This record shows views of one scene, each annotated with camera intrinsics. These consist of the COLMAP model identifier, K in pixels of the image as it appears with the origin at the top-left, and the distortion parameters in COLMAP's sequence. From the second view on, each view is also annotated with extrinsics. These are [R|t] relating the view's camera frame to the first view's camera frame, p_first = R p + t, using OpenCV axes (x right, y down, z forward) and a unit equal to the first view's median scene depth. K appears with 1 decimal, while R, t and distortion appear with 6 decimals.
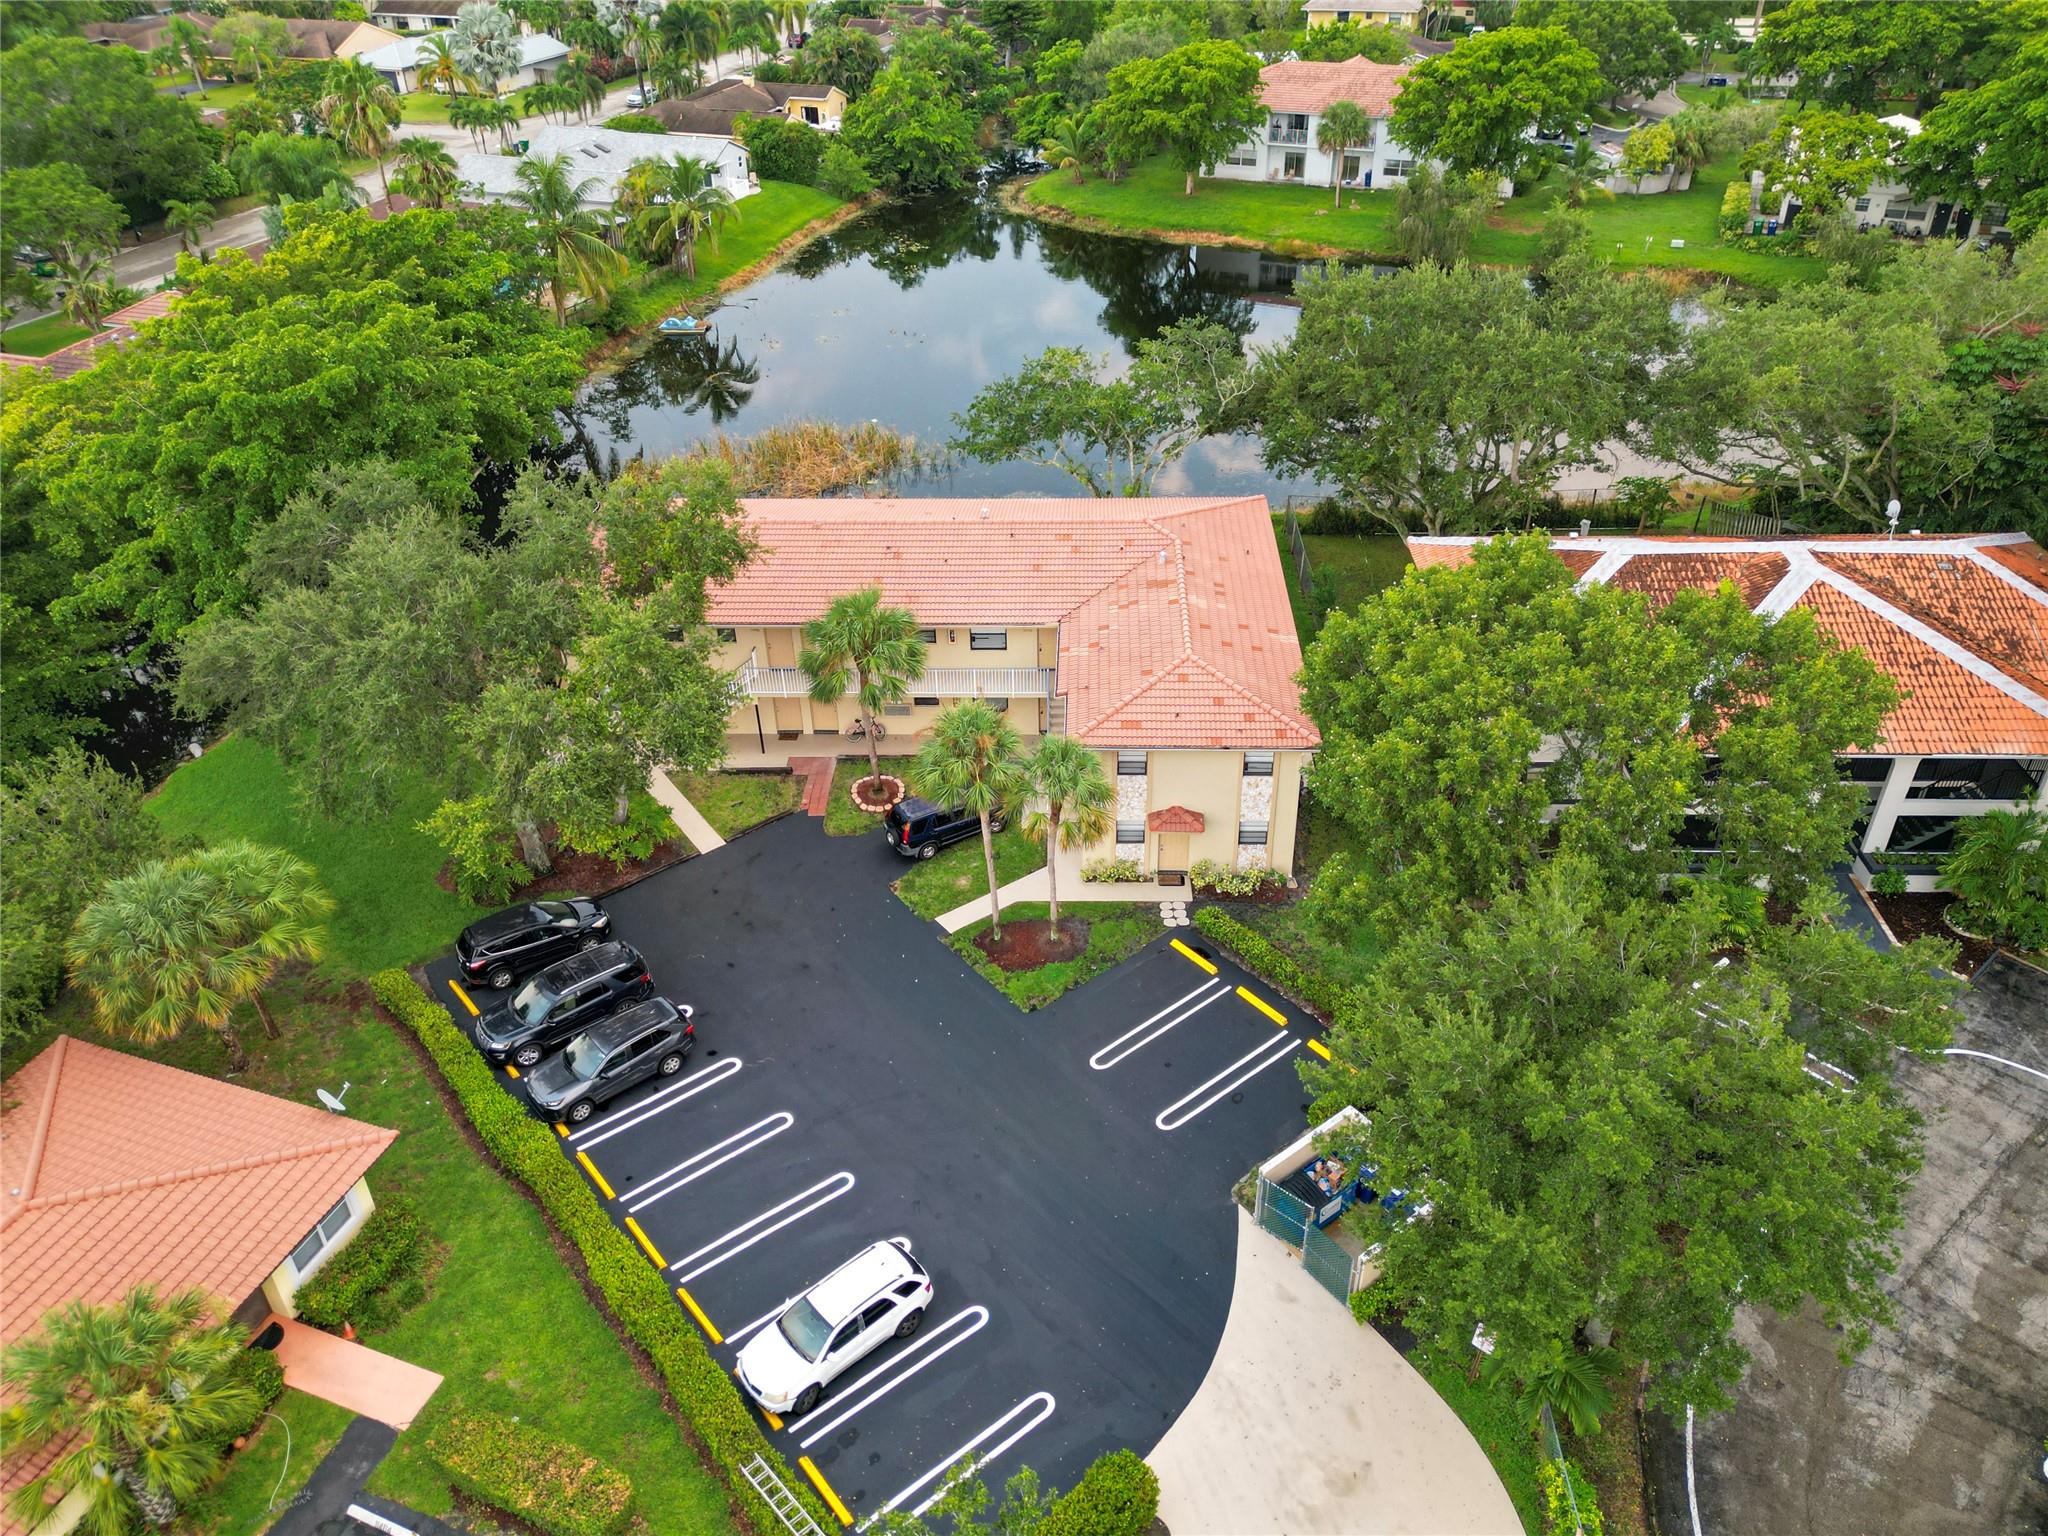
lens RADIAL K [[1506.5, 0, 1028.9], [0, 1506.5, 770.9], [0, 0, 1]] dist [0.062751, -0.058529]
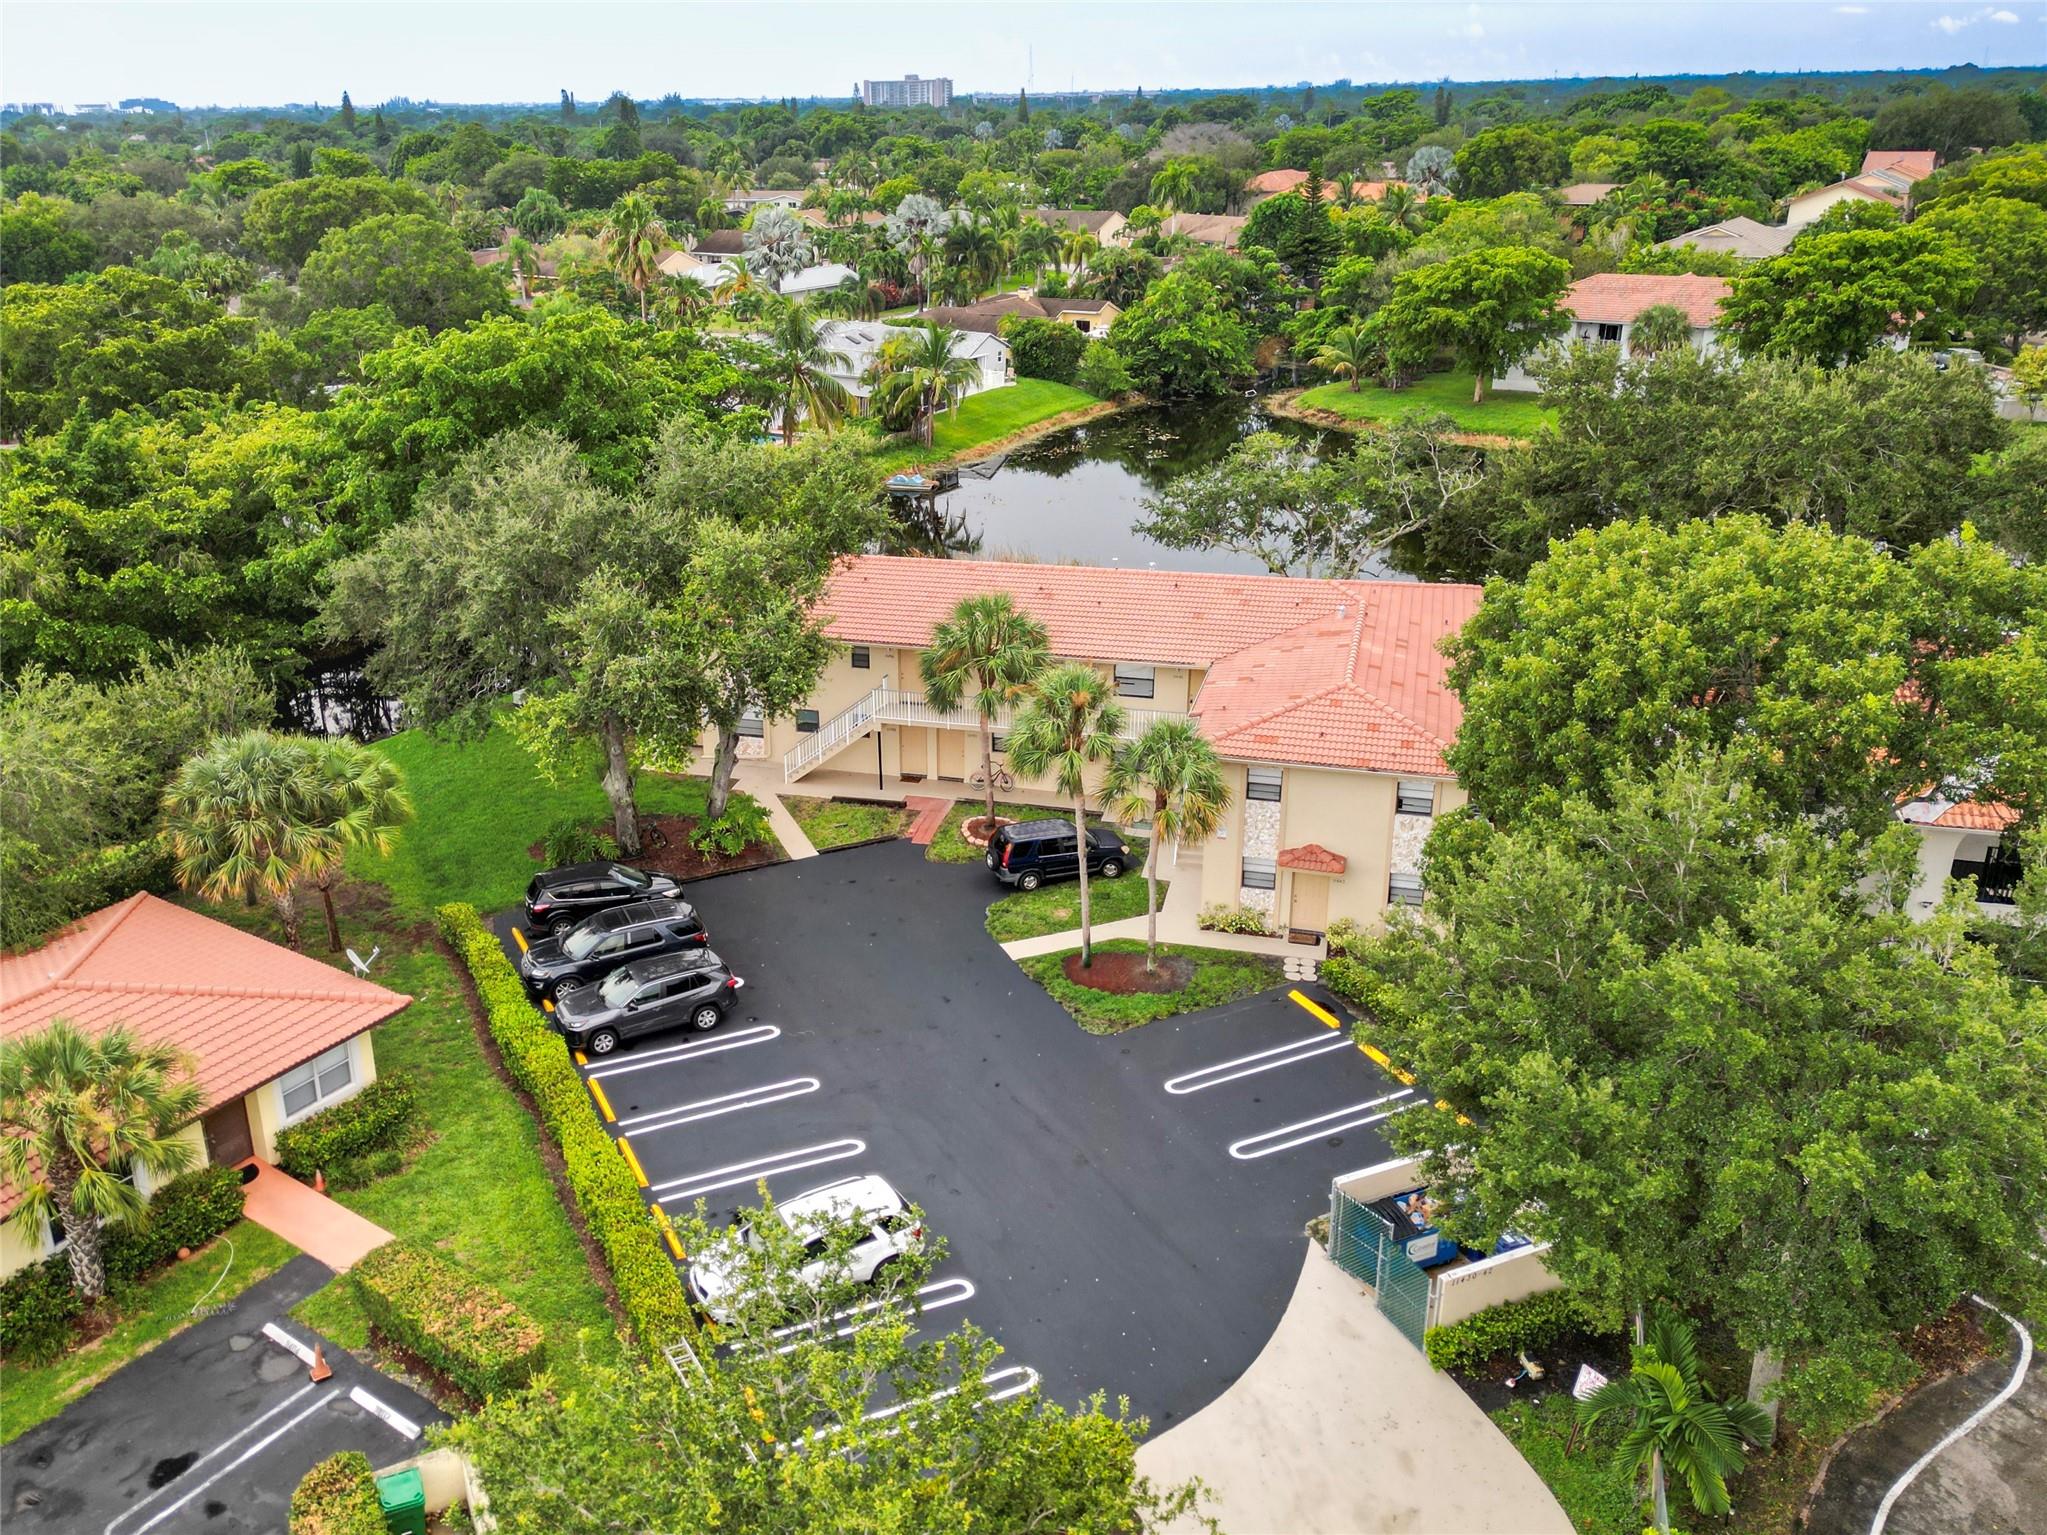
lens RADIAL K [[1689.1, 0, 903.7], [0, 1689.1, 745.1], [0, 0, 1]] dist [0.059454, -0.055430]
pose [[0.966267, 0.091651, -0.240683, 0.098959], [-0.142439, 0.968774, -0.202947, 0.198491], [0.214567, 0.230383, 0.949149, 0.011523]]
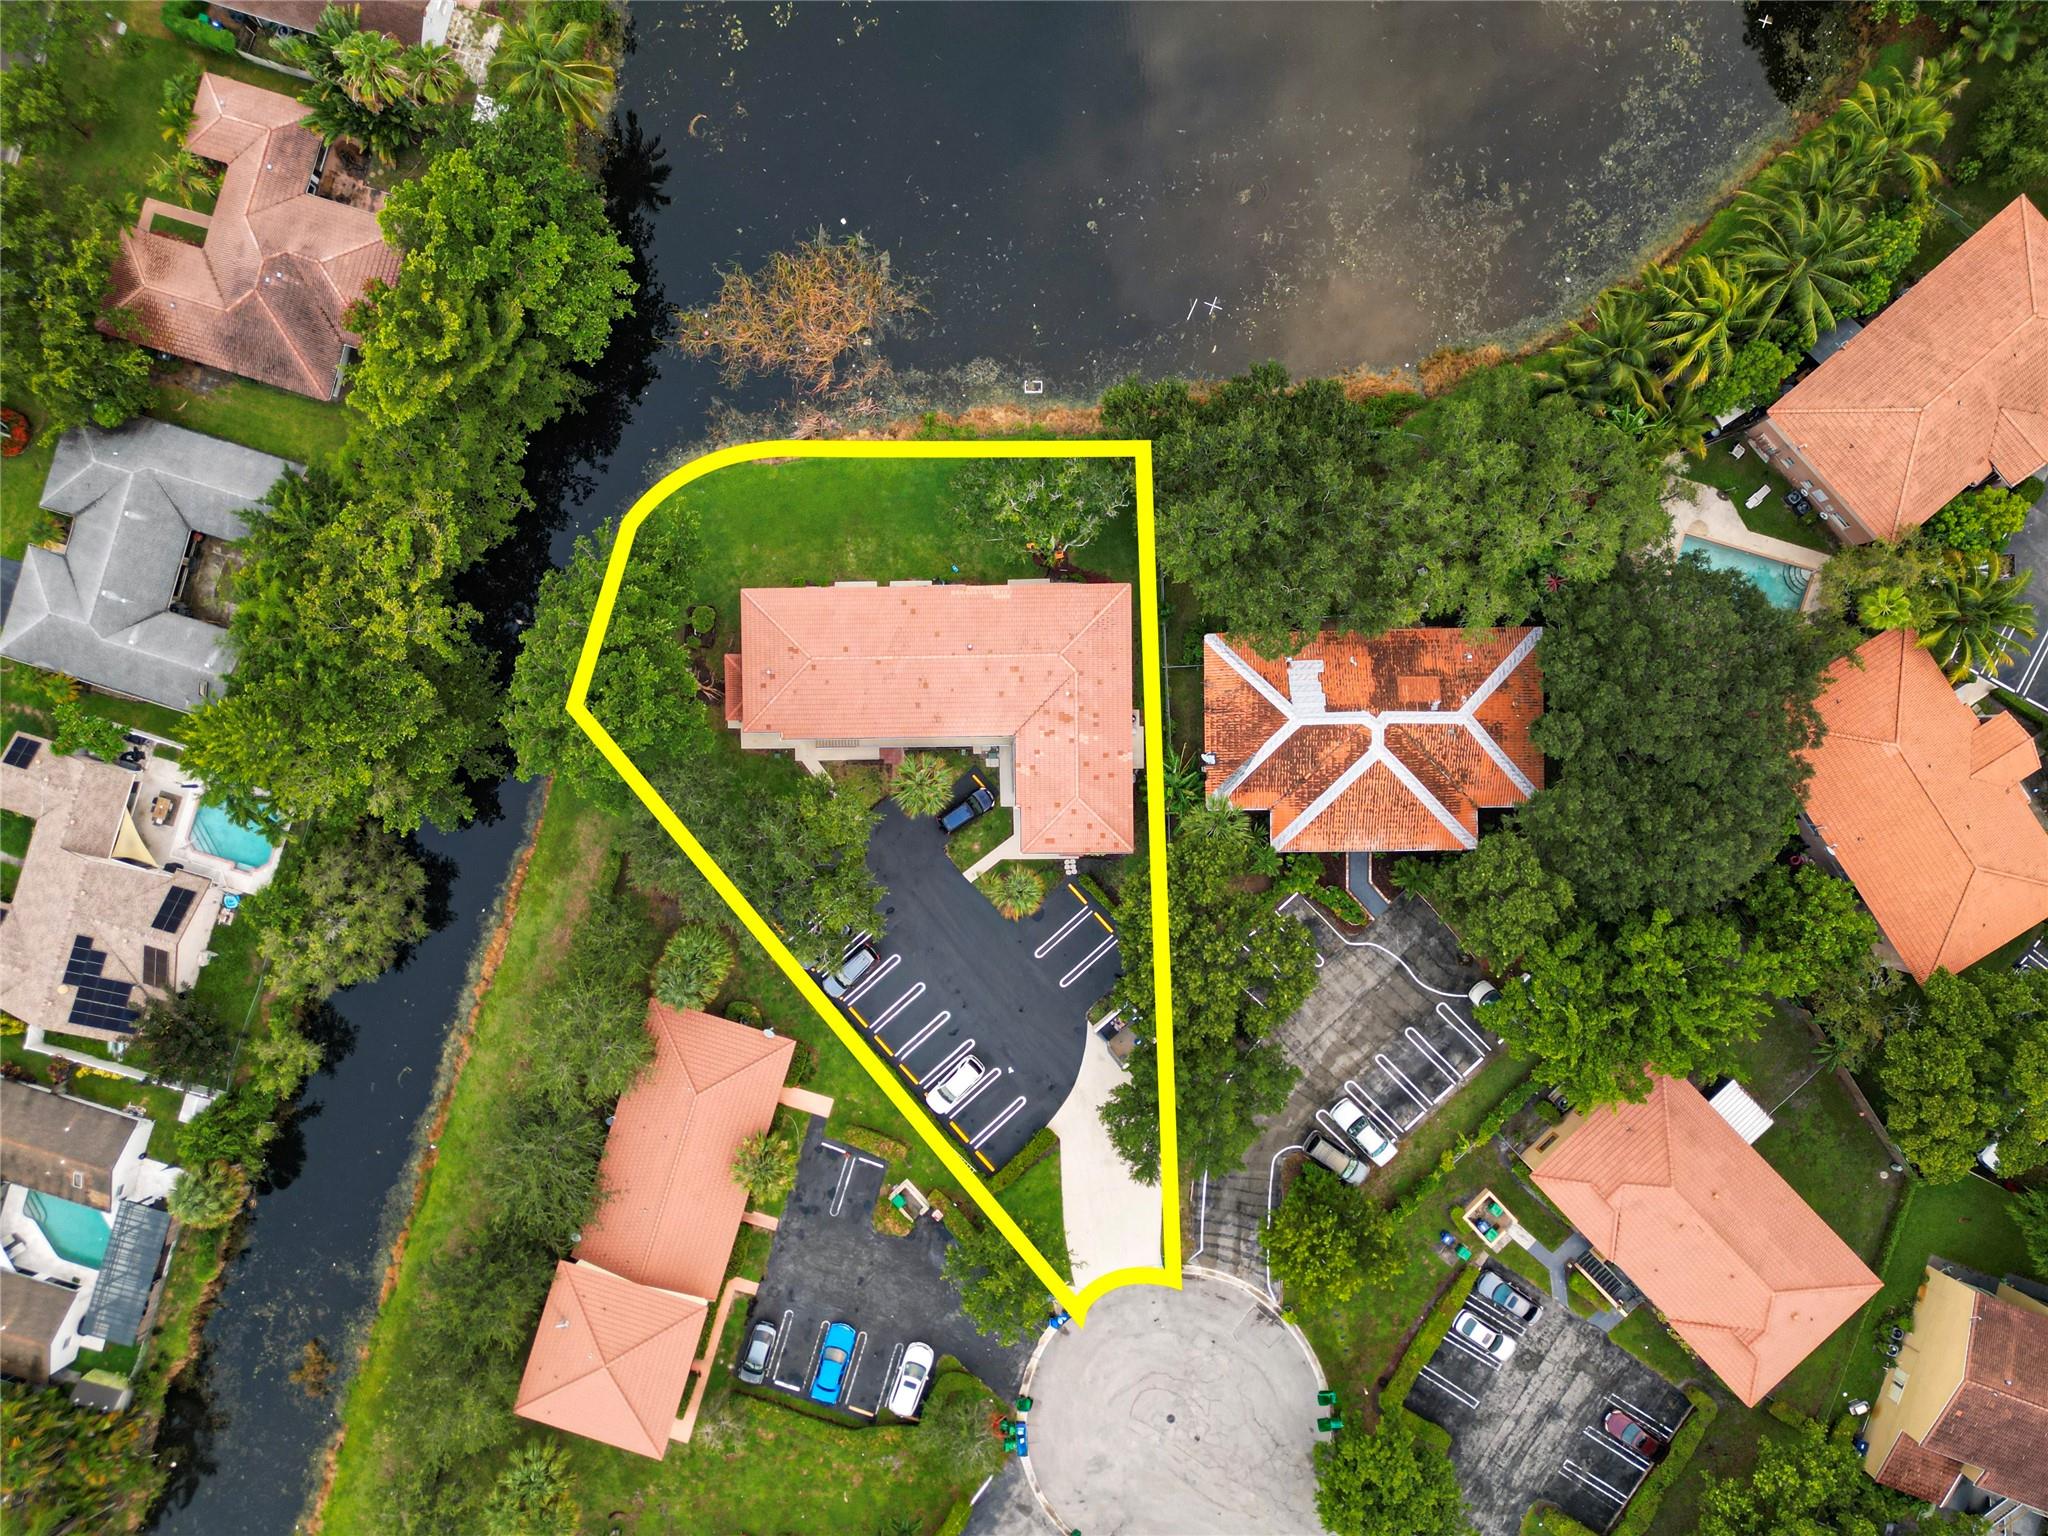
lens RADIAL K [[1506.5, 0, 1019.0], [0, 1506.5, 783.7], [0, 0, 1]] dist [0.062751, -0.058529]
pose [[0.998865, -0.047072, -0.007290, 0.041310], [0.032380, 0.558756, 0.828700, -1.867035], [-0.034935, -0.827995, 0.559646, -0.168434]]
